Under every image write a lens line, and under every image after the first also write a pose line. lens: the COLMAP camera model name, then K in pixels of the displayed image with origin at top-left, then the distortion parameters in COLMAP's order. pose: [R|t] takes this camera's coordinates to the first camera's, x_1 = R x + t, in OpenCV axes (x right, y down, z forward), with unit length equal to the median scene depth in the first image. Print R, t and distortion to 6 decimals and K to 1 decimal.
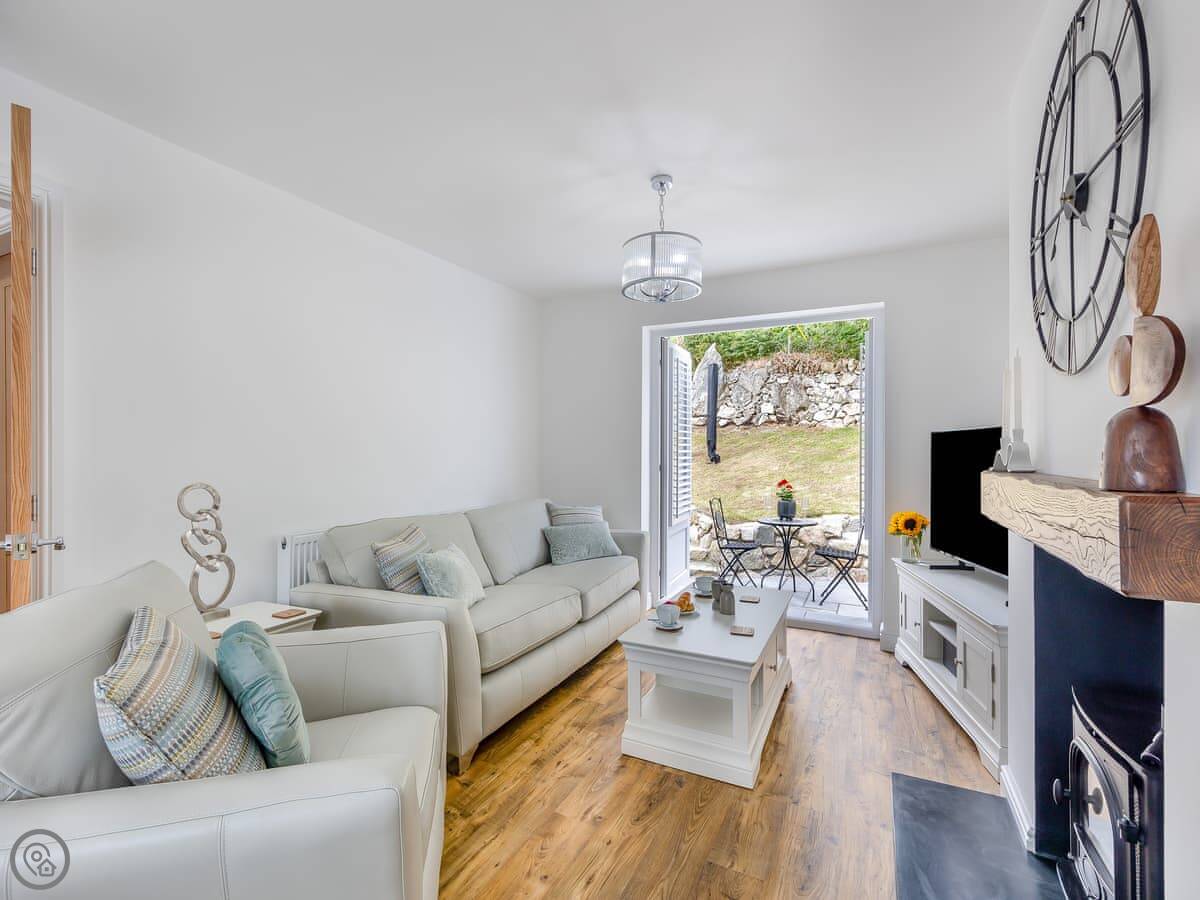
lens RADIAL K [[542.5, 0, 615.1], [0, 542.5, 452.2], [0, 0, 1]] dist [0.013467, 0.000234]
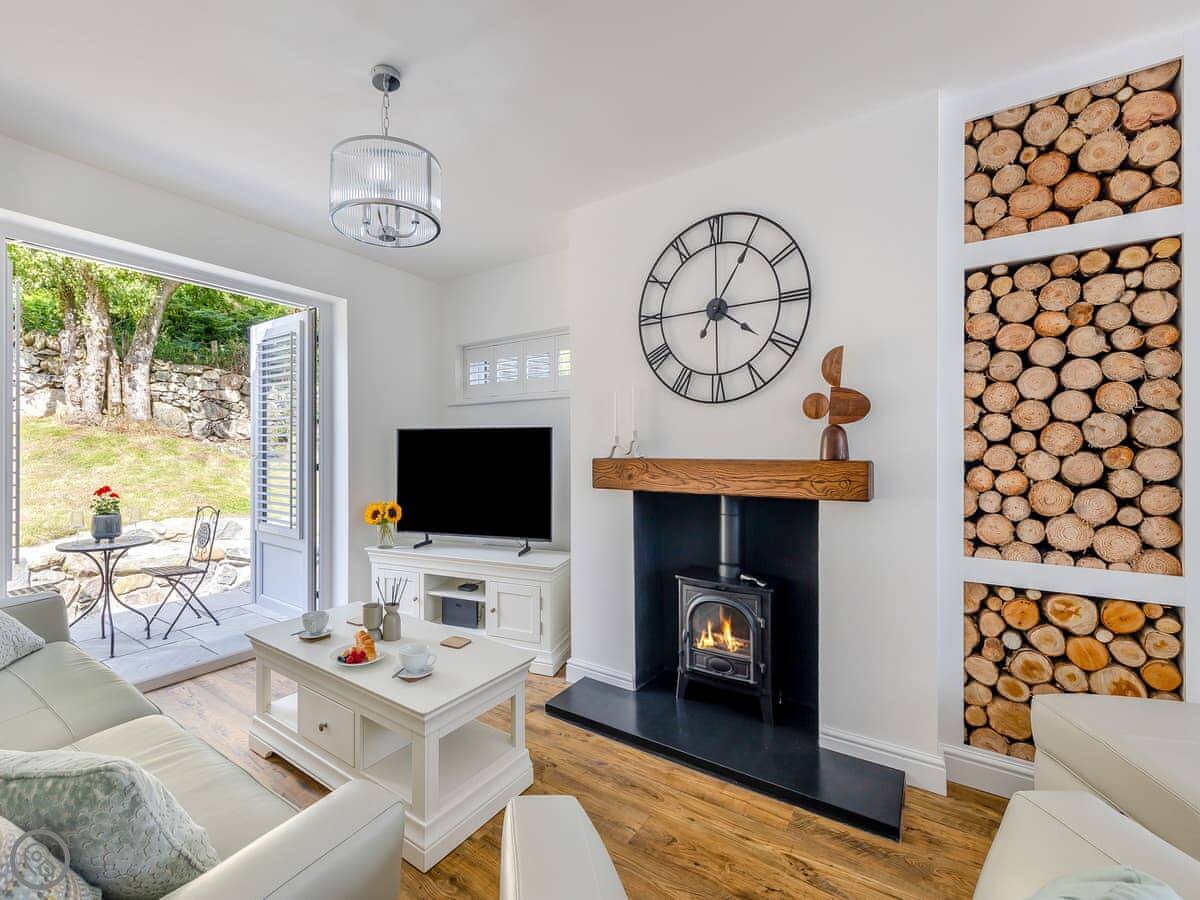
lens RADIAL K [[528.5, 0, 515.4], [0, 528.5, 452.2], [0, 0, 1]] dist [0.014931, 0.000146]
pose [[0.207668, -0.007235, 0.978173, -0.228489], [0.004122, 0.999970, 0.006521, 0.002535], [-0.978191, 0.002678, 0.207692, 0.270323]]
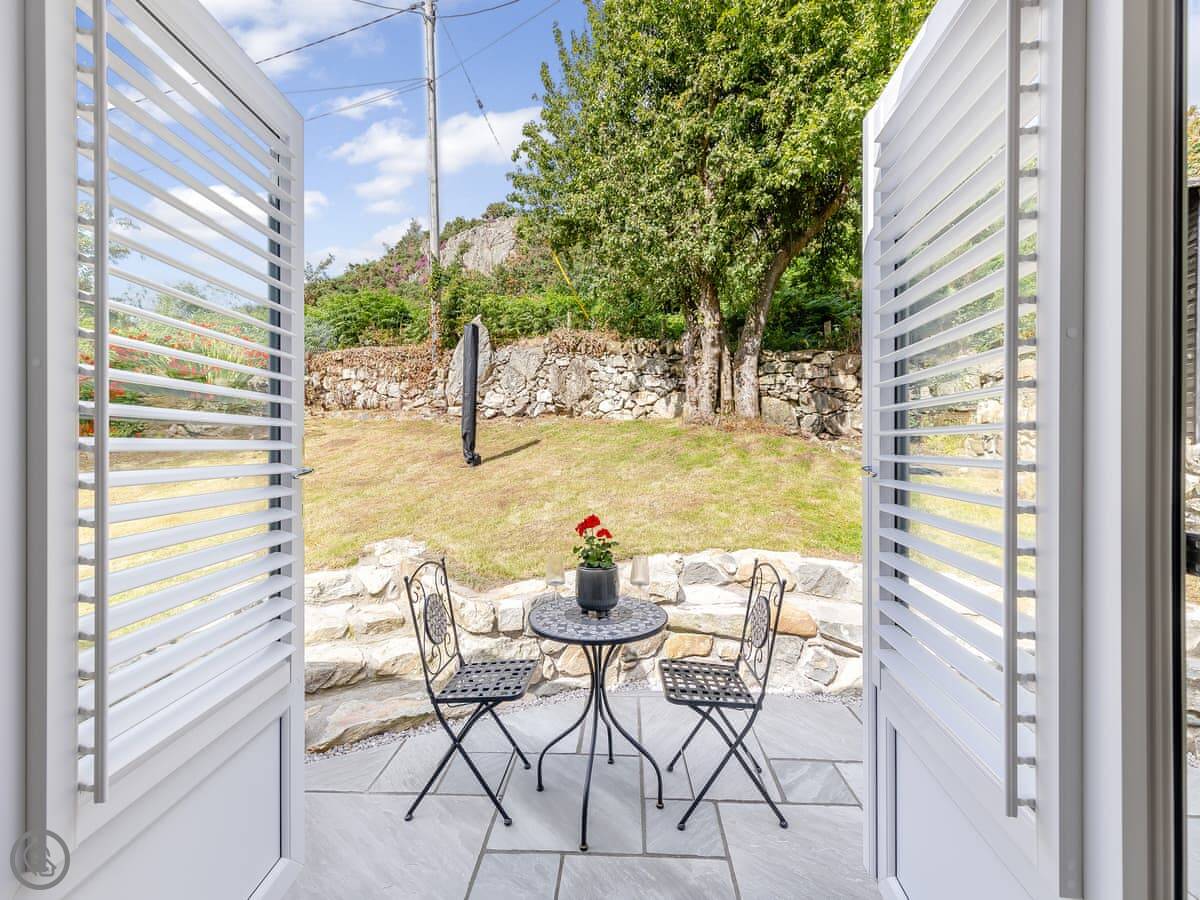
lens RADIAL K [[491.6, 0, 596.5], [0, 491.6, 450.1], [0, 0, 1]] dist [-0.002747, -0.000112]
pose [[0.927754, -0.004252, 0.373167, 0.150752], [0.004889, 0.999988, -0.000762, 0.001514], [-0.373160, 0.002531, 0.927764, 0.558773]]
